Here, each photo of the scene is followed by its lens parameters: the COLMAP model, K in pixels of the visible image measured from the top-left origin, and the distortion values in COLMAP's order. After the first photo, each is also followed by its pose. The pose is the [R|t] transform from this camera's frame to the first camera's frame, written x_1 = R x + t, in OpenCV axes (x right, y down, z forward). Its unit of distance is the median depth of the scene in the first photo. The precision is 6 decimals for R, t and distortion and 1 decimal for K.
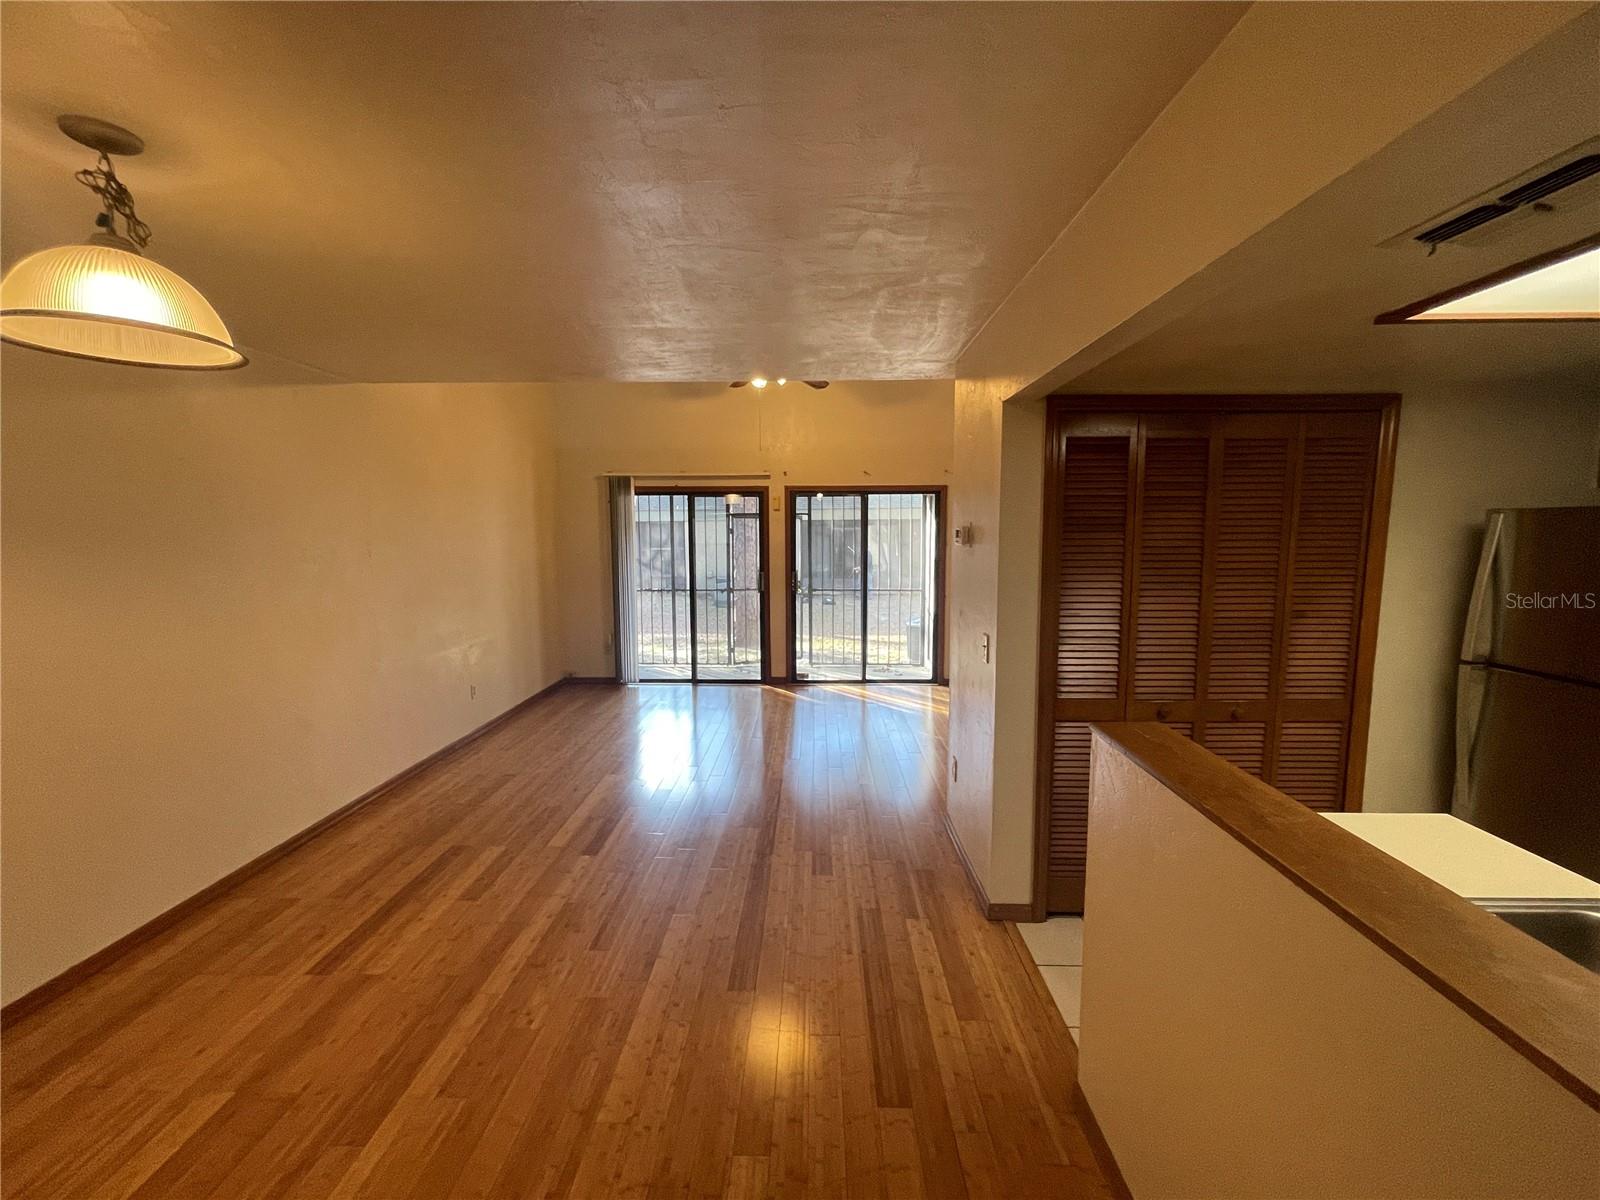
lens RADIAL K [[650.0, 0, 797.2], [0, 650.0, 591.4], [0, 0, 1]] dist [-0.002967, 0.001349]
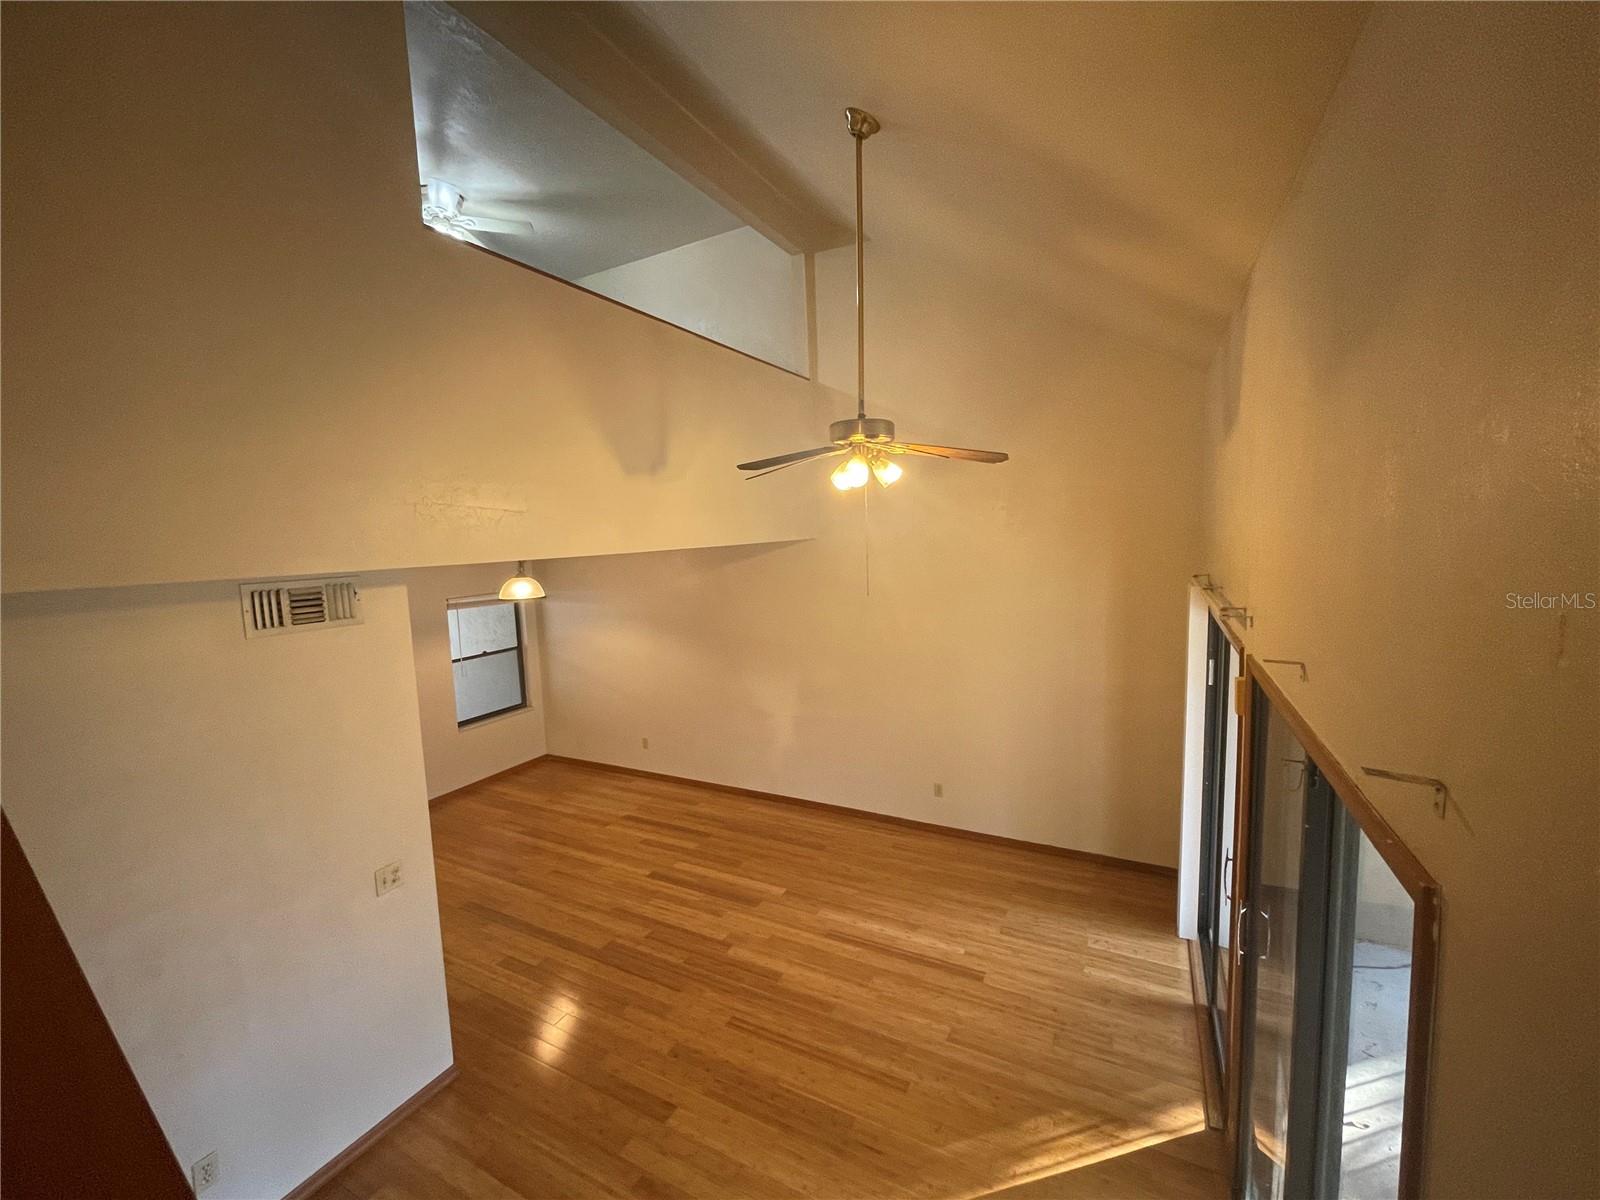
lens RADIAL K [[650.0, 0, 802.1], [0, 650.0, 600.5], [0, 0, 1]] dist [-0.002967, 0.001349]
pose [[-0.434792, 0.116950, -0.892905, 0.678437], [-0.049119, 0.986975, 0.153190, -0.401639], [0.899190, 0.110464, -0.423384, 1.590988]]
